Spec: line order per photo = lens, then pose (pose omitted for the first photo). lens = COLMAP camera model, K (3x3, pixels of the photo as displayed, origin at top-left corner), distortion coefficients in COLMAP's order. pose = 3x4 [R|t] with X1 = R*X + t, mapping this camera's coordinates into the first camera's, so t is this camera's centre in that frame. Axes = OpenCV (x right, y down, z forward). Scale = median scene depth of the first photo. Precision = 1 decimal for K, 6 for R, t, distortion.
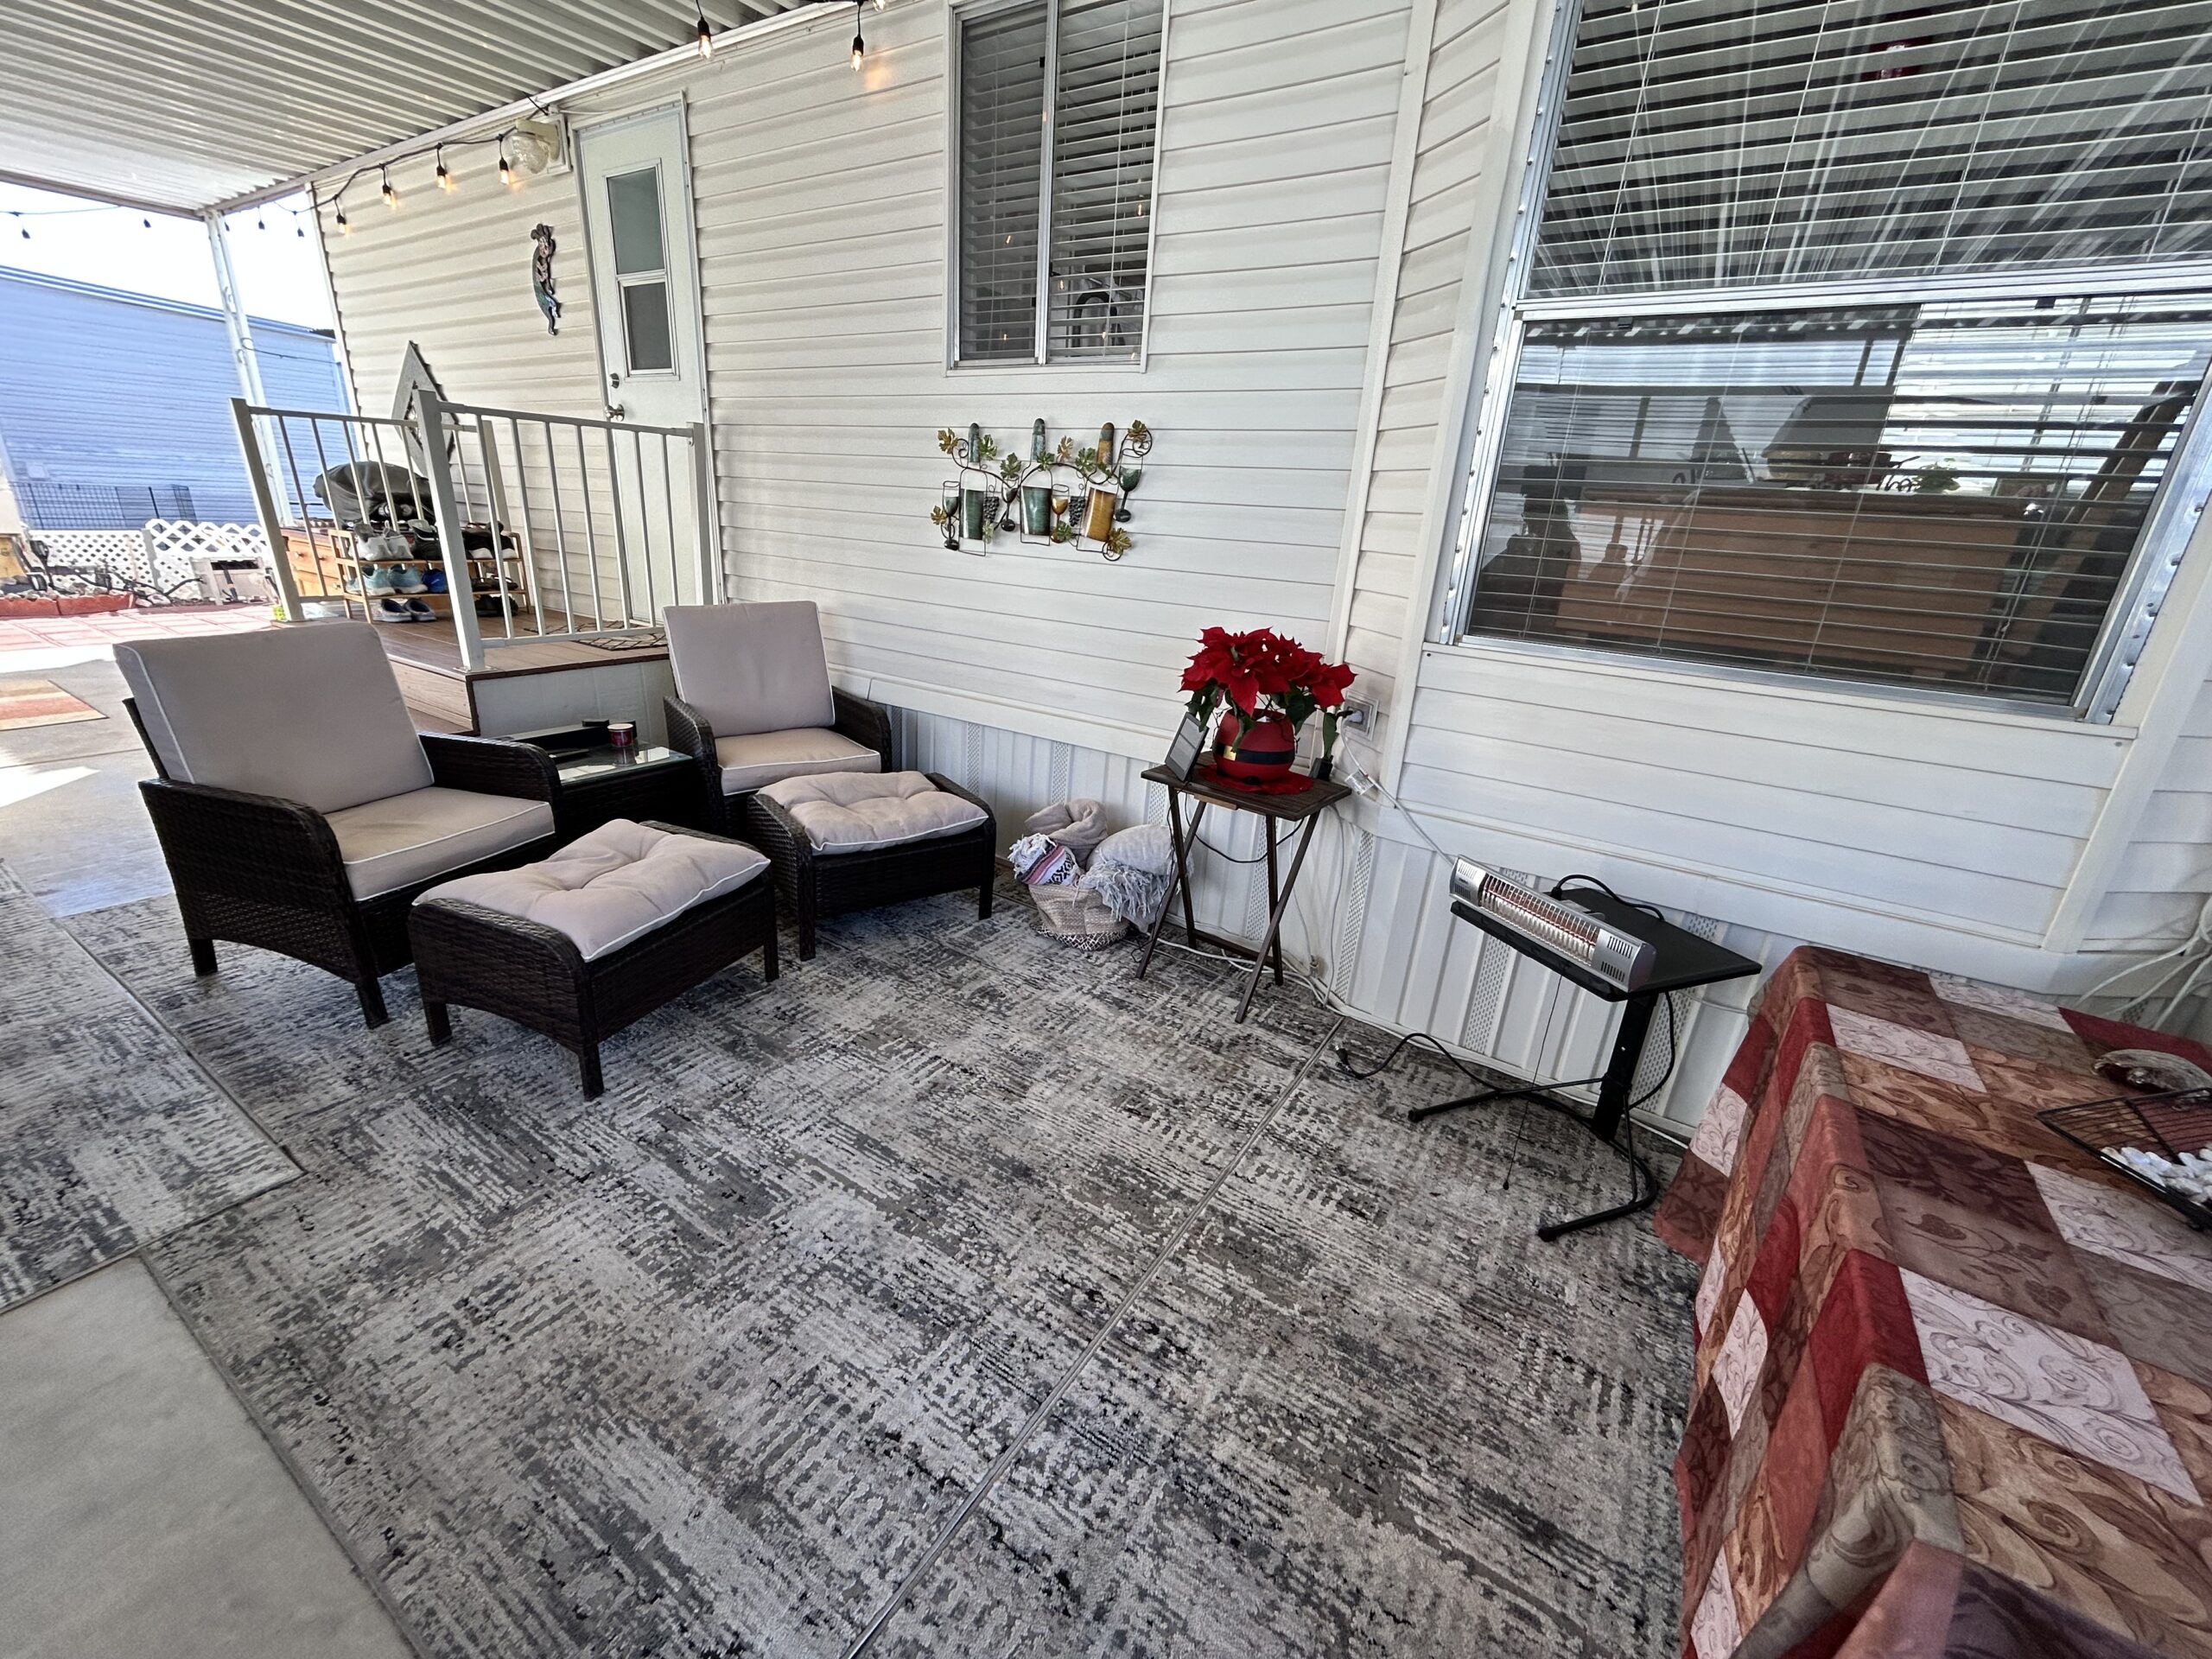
lens RADIAL K [[895.7, 0, 1108.1], [0, 895.7, 829.0], [0, 0, 1]] dist [-0.002109, -0.000495]
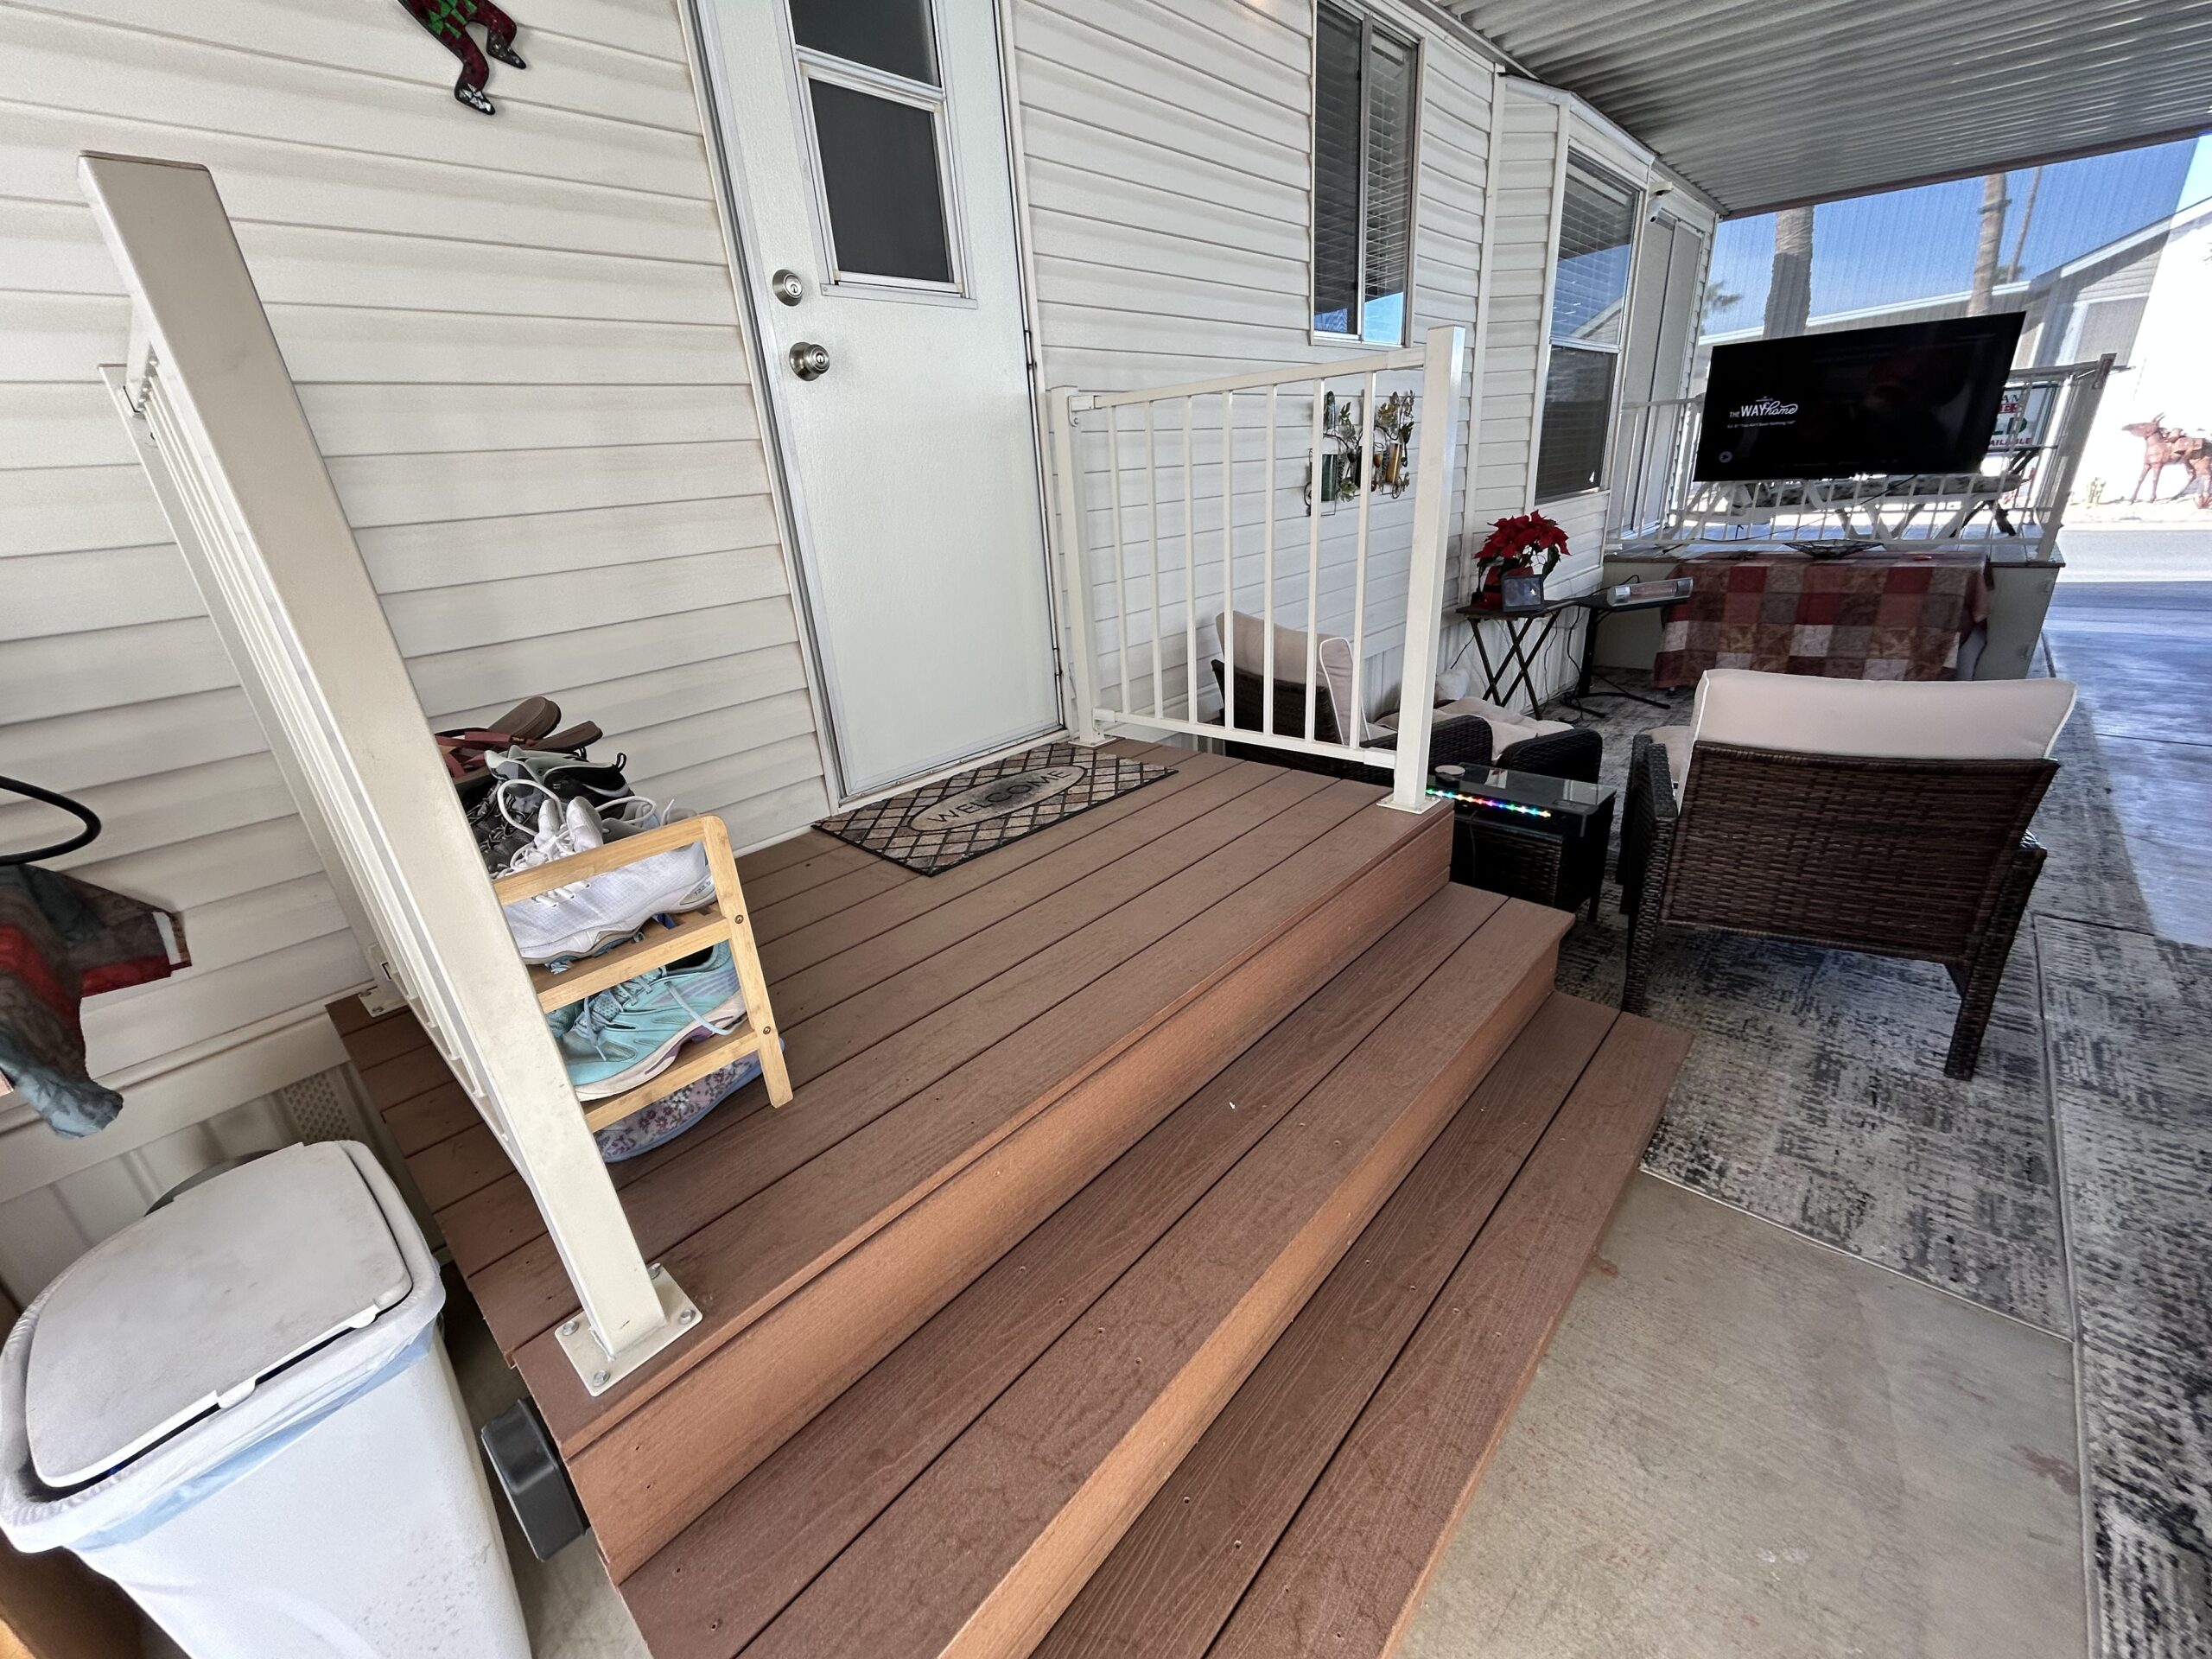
lens RADIAL K [[895.7, 0, 1111.0], [0, 895.7, 837.8], [0, 0, 1]] dist [-0.002109, -0.000495]
pose [[0.160542, -0.443392, 0.881833, -1.313471], [0.407604, 0.843465, 0.349894, -0.467764], [-0.898936, 0.303266, 0.316140, 1.027160]]
